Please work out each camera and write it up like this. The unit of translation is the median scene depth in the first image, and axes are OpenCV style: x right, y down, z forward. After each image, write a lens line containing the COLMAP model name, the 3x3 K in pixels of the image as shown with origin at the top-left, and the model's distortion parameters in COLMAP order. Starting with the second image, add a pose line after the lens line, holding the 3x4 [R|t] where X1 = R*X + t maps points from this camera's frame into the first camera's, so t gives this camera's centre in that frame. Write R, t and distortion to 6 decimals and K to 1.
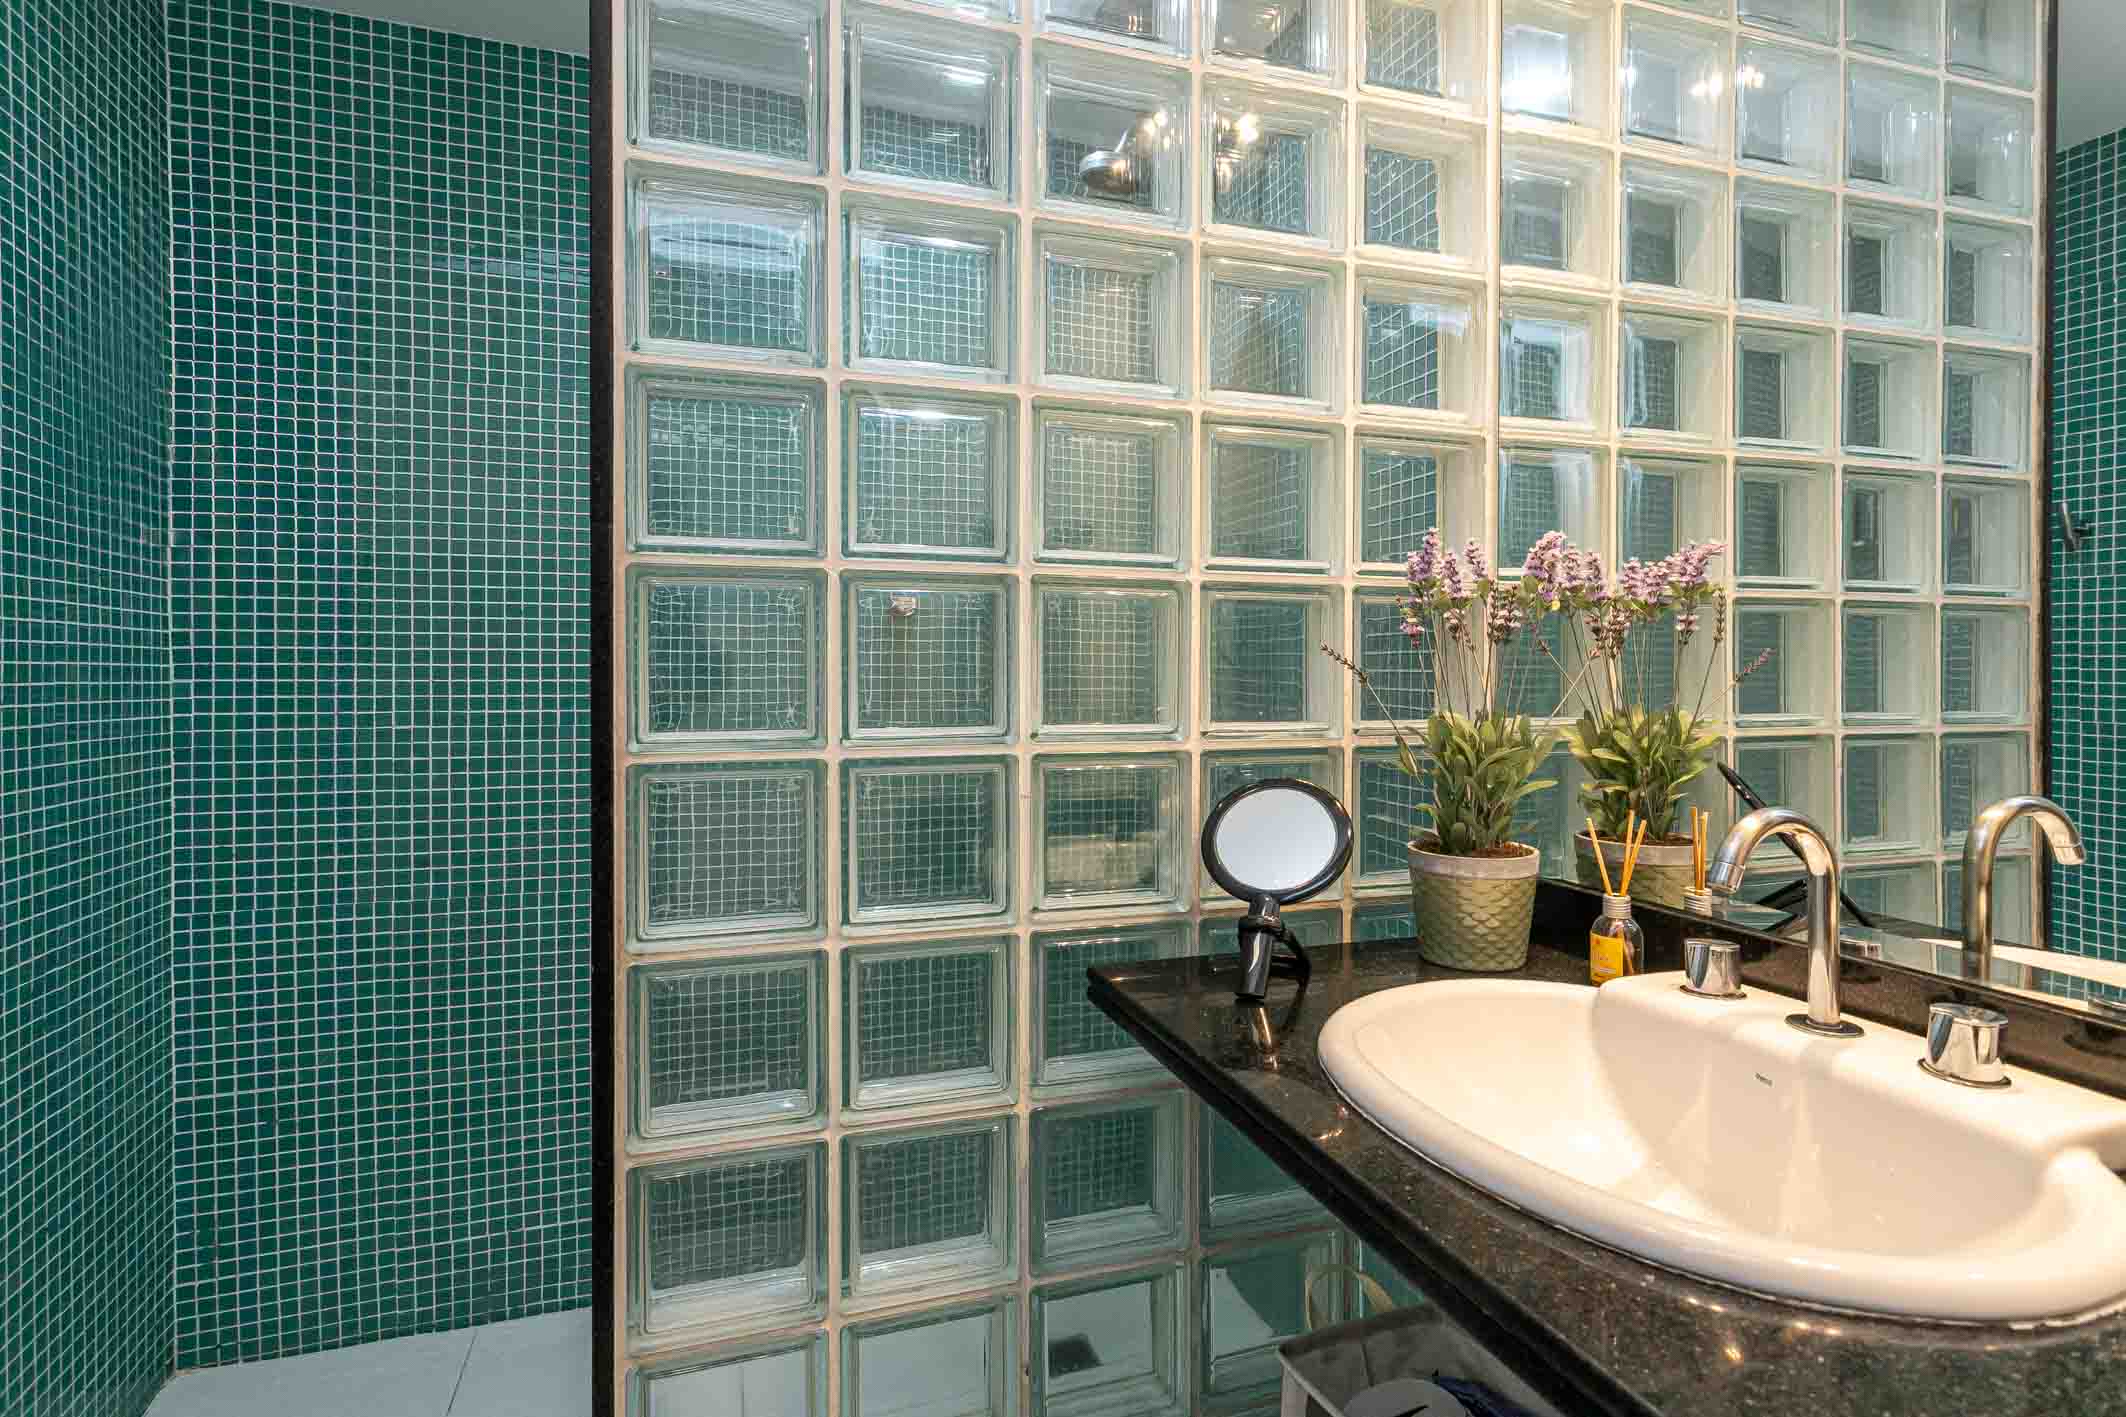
lens RADIAL K [[1090.7, 0, 1063.2], [0, 1090.7, 707.0], [0, 0, 1]] dist [0.003900, 0.000416]
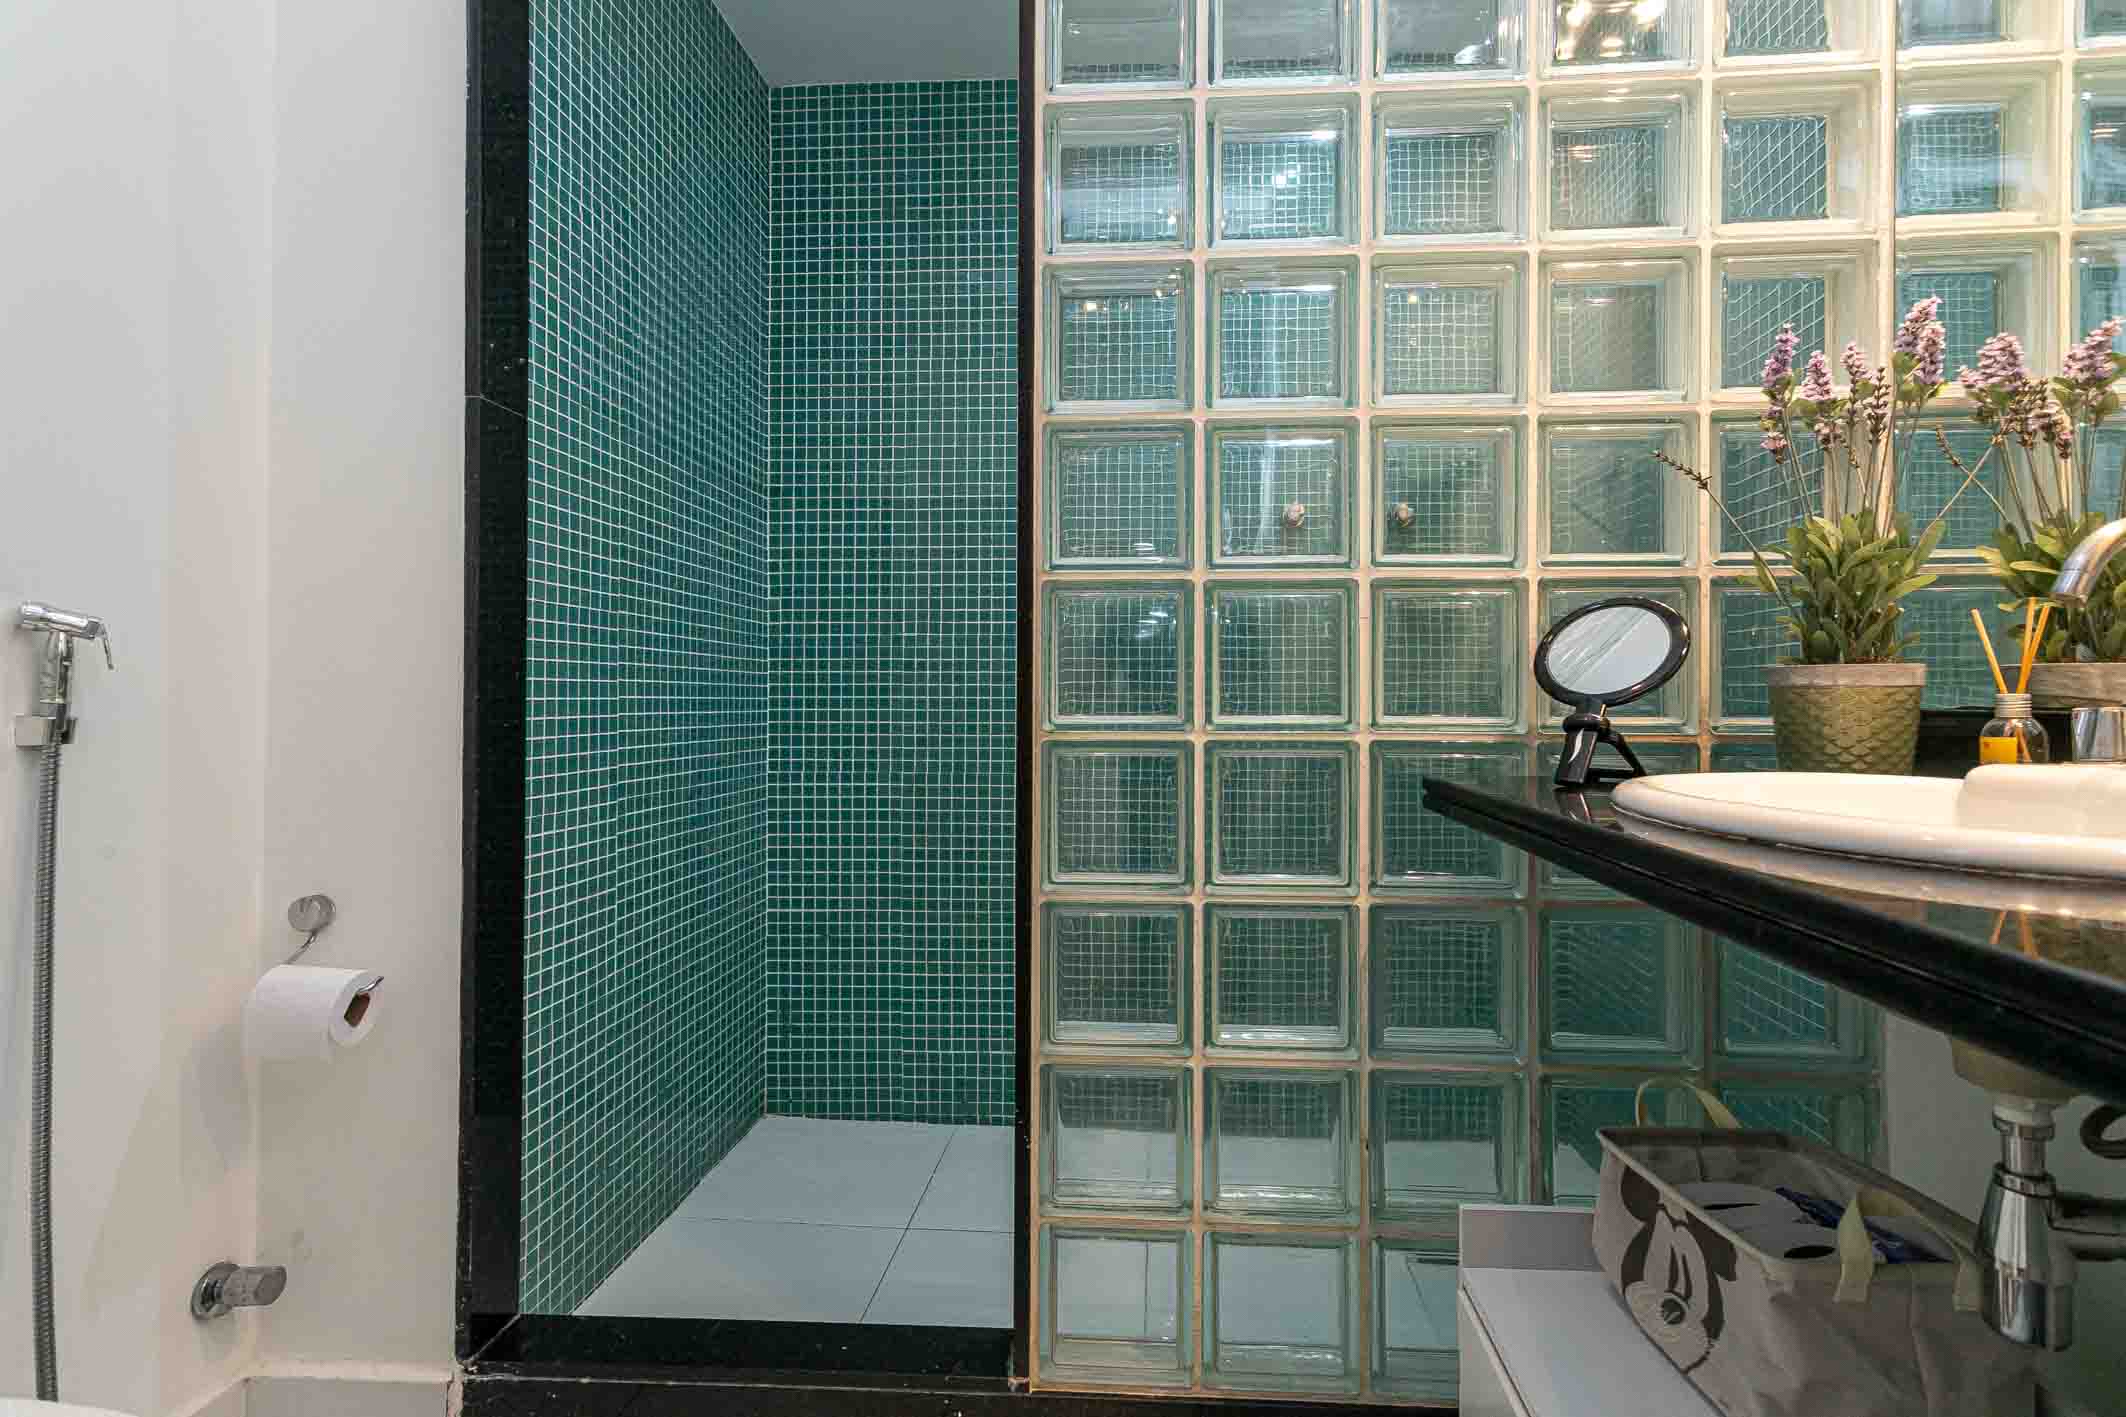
lens RADIAL K [[1016.9, 0, 1076.4], [0, 1016.9, 707.9], [0, 0, 1]] dist [0.008091, 0.003208]
pose [[0.923036, 0.019104, -0.384238, 0.083747], [-0.016838, 0.999815, 0.009262, 0.147337], [0.384344, -0.002079, 0.923188, -0.085168]]
